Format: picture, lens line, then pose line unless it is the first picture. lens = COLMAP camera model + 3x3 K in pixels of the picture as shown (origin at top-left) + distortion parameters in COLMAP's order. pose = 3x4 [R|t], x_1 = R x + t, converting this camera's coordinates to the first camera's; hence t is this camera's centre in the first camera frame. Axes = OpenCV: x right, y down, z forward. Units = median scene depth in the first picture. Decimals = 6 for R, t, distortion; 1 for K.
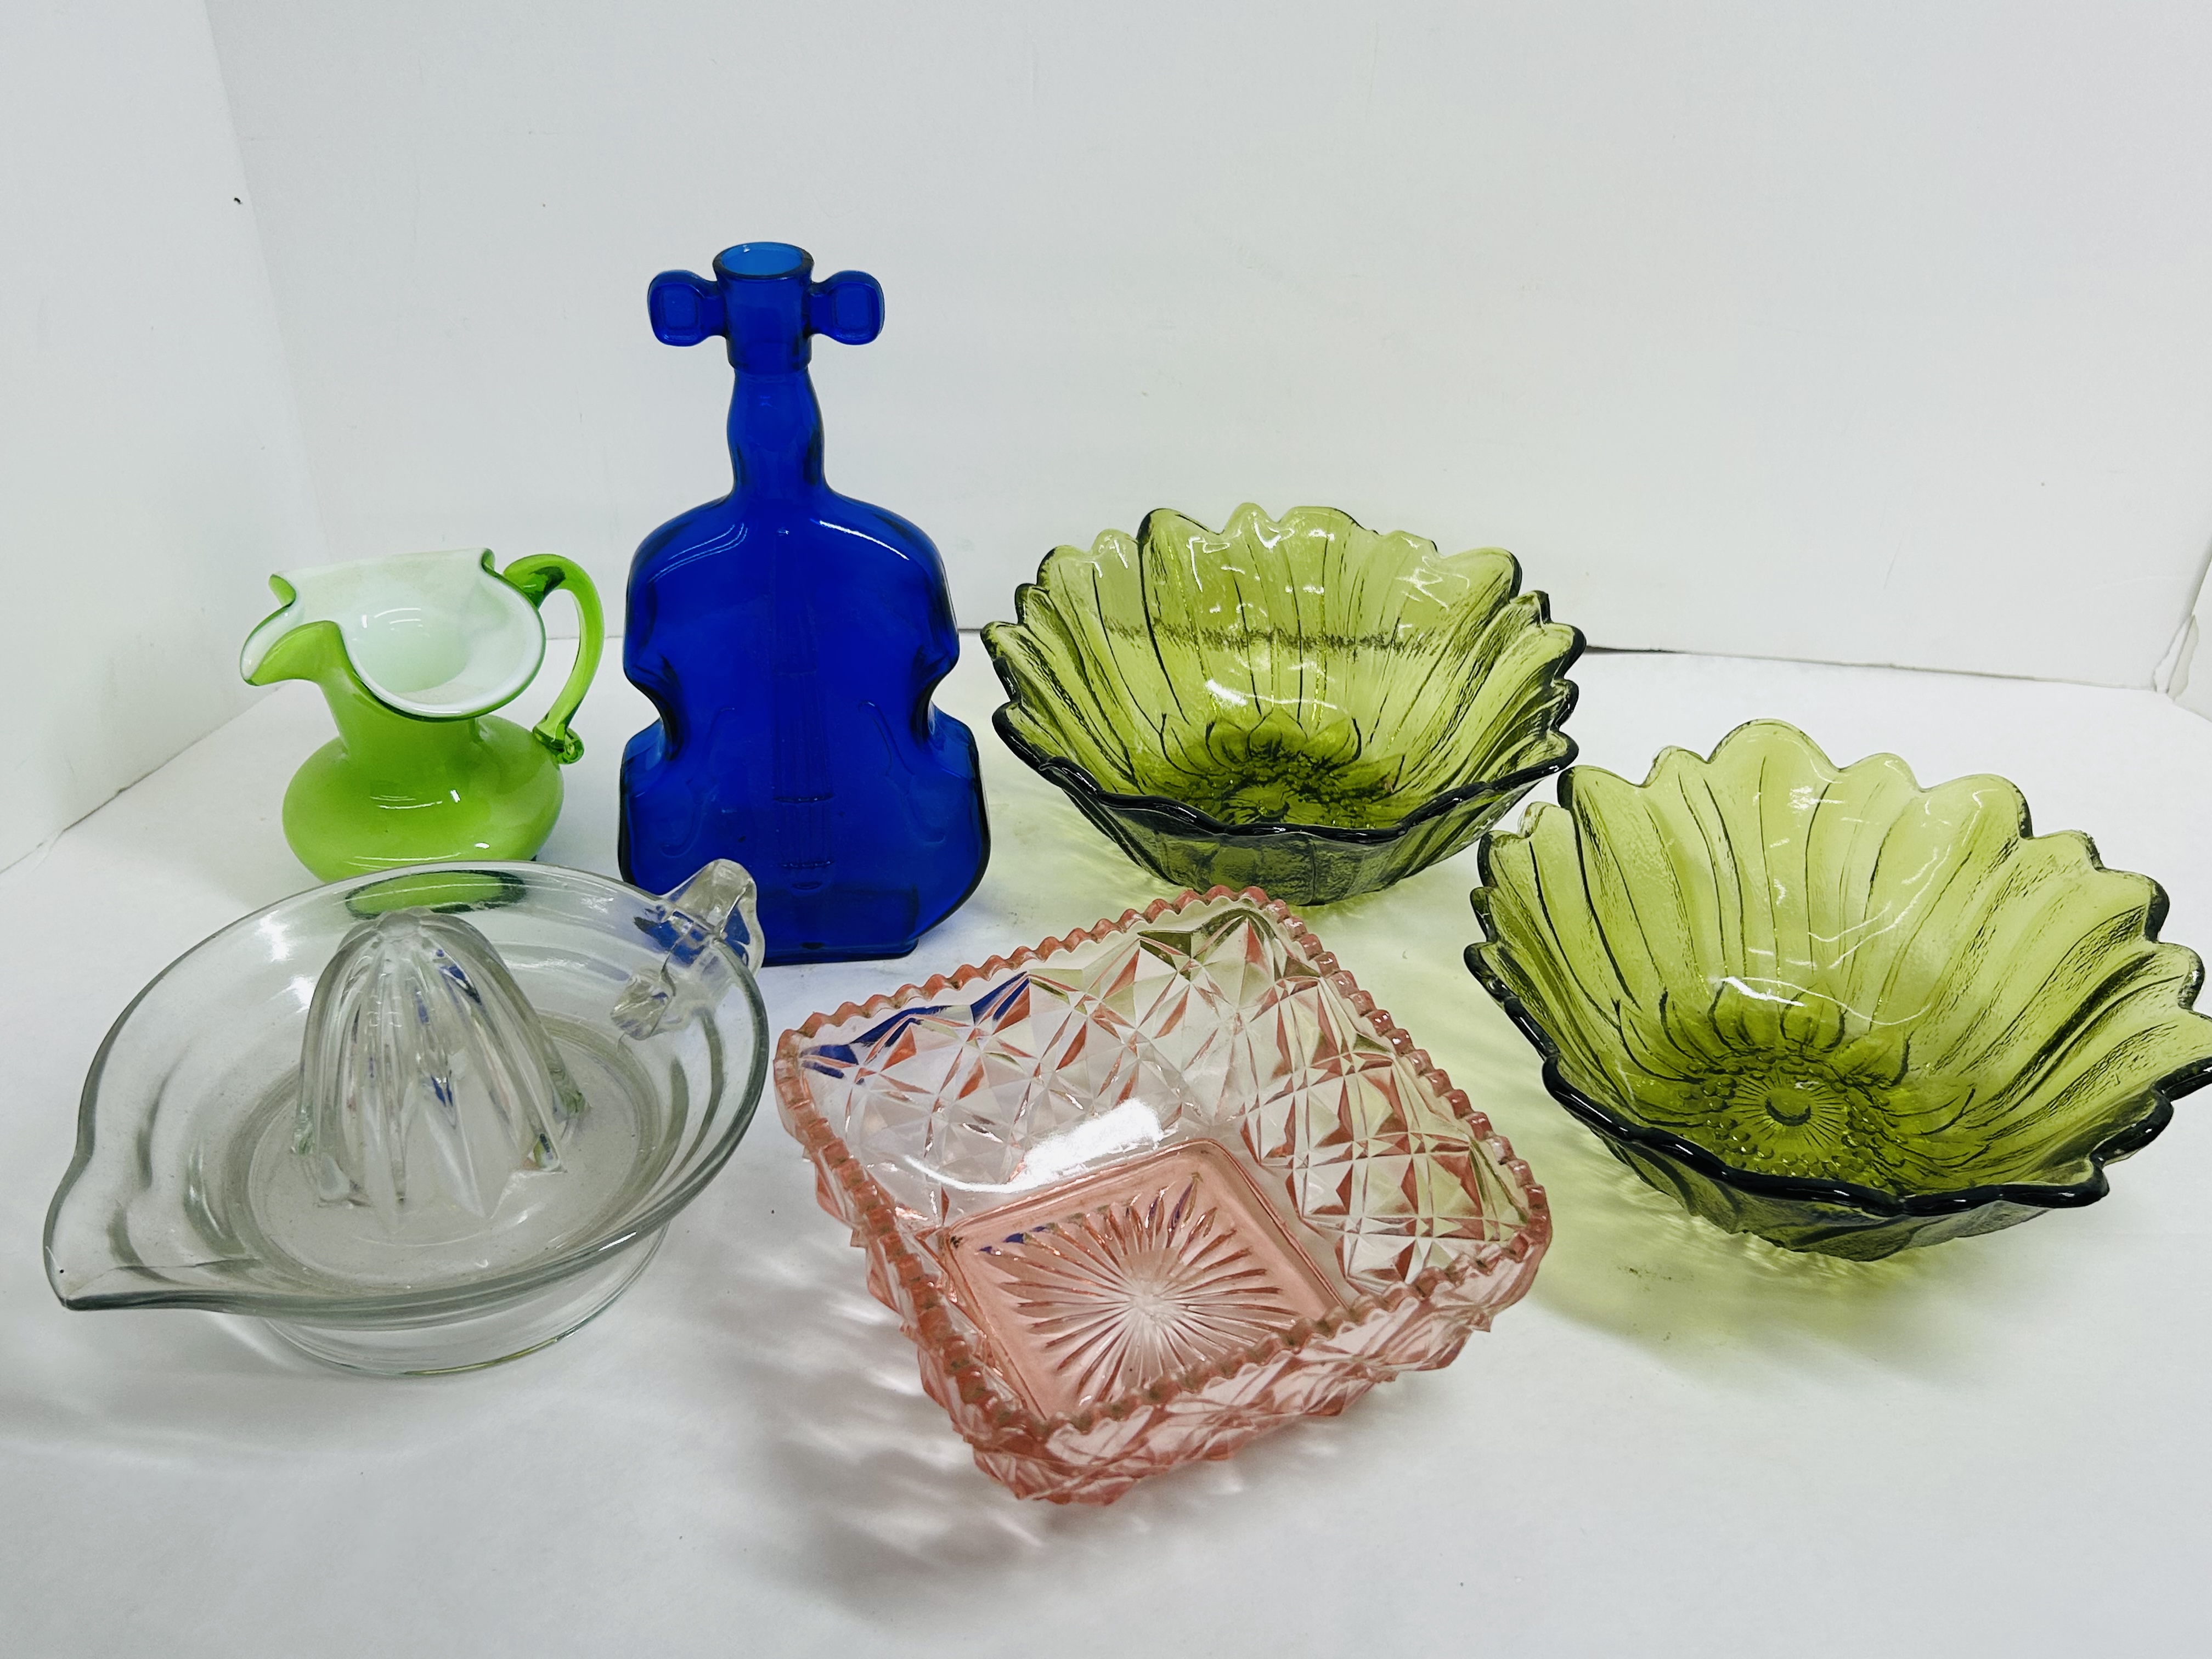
lens RADIAL K [[2253.0, 0, 1106.0], [0, 2253.0, 829.5], [0, 0, 1]] dist [0.003918, -0.001083]
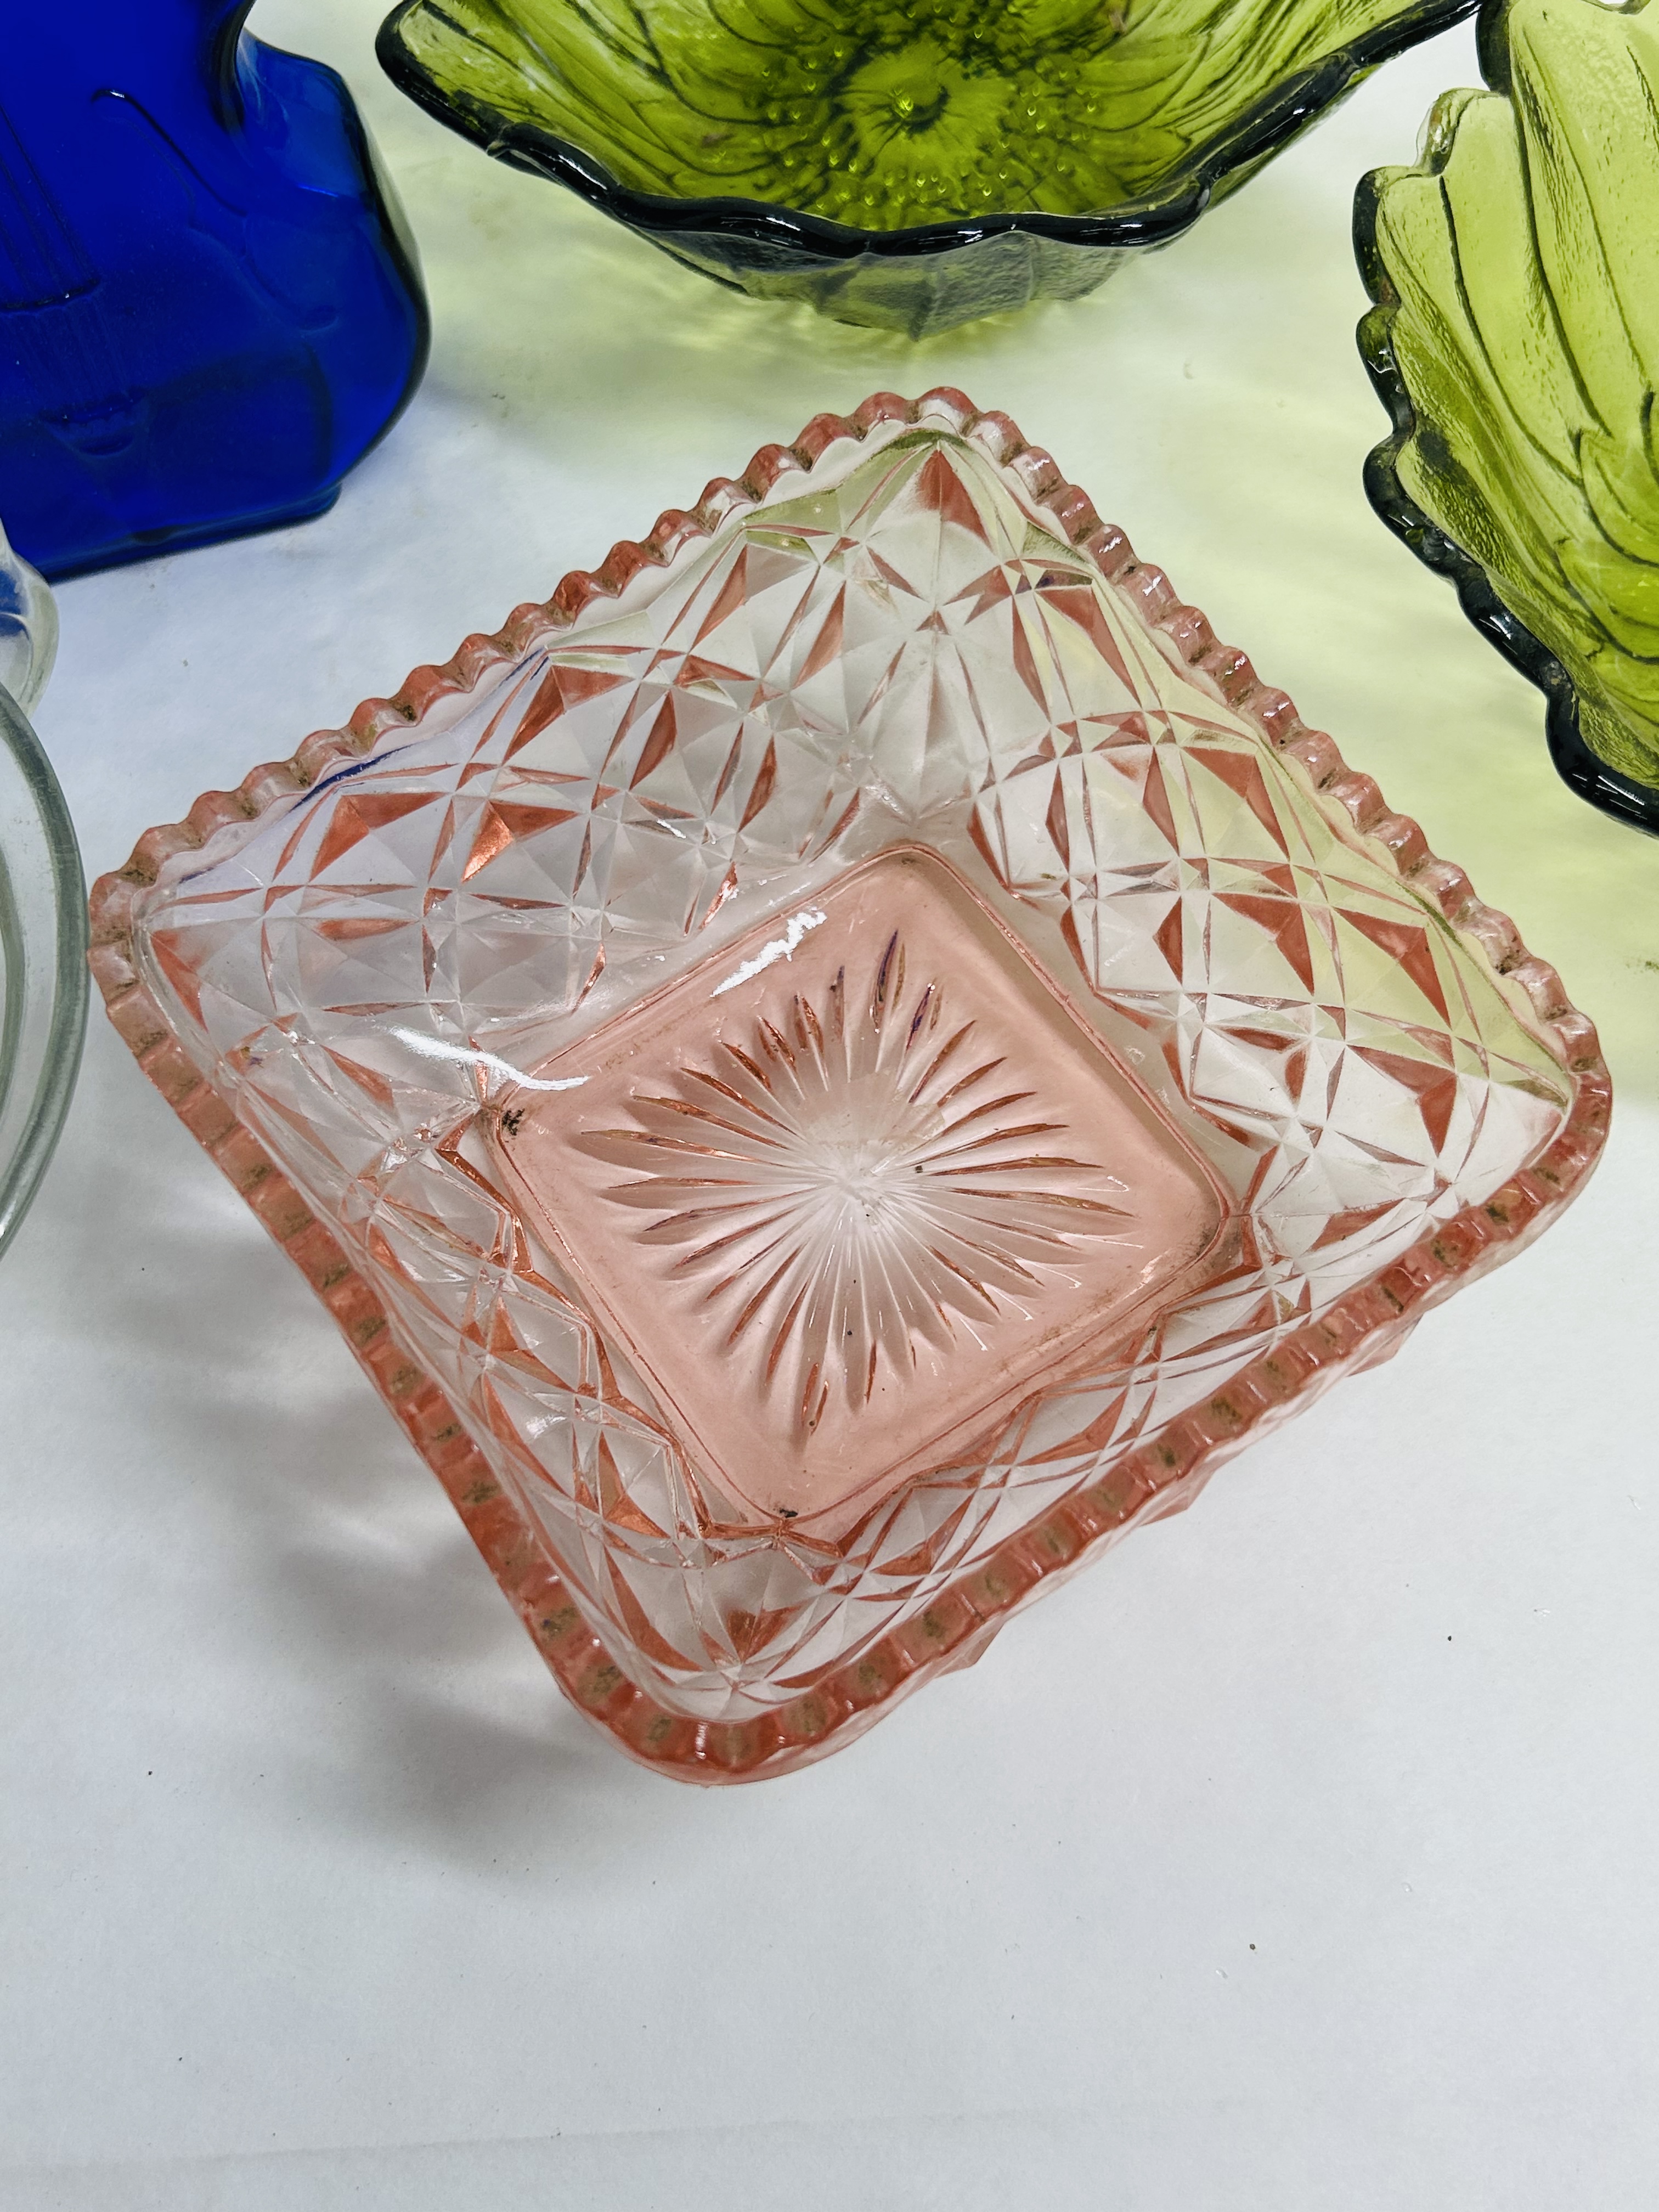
lens RADIAL K [[2241.4, 0, 829.5], [0, 2241.4, 1106.0], [0, 0, 1]] dist [-0.010662, -0.032974]
pose [[0.987472, -0.157642, 0.006929, 0.010359], [0.132523, 0.852361, 0.505884, -0.095823], [-0.085654, -0.498628, 0.862574, 0.477382]]
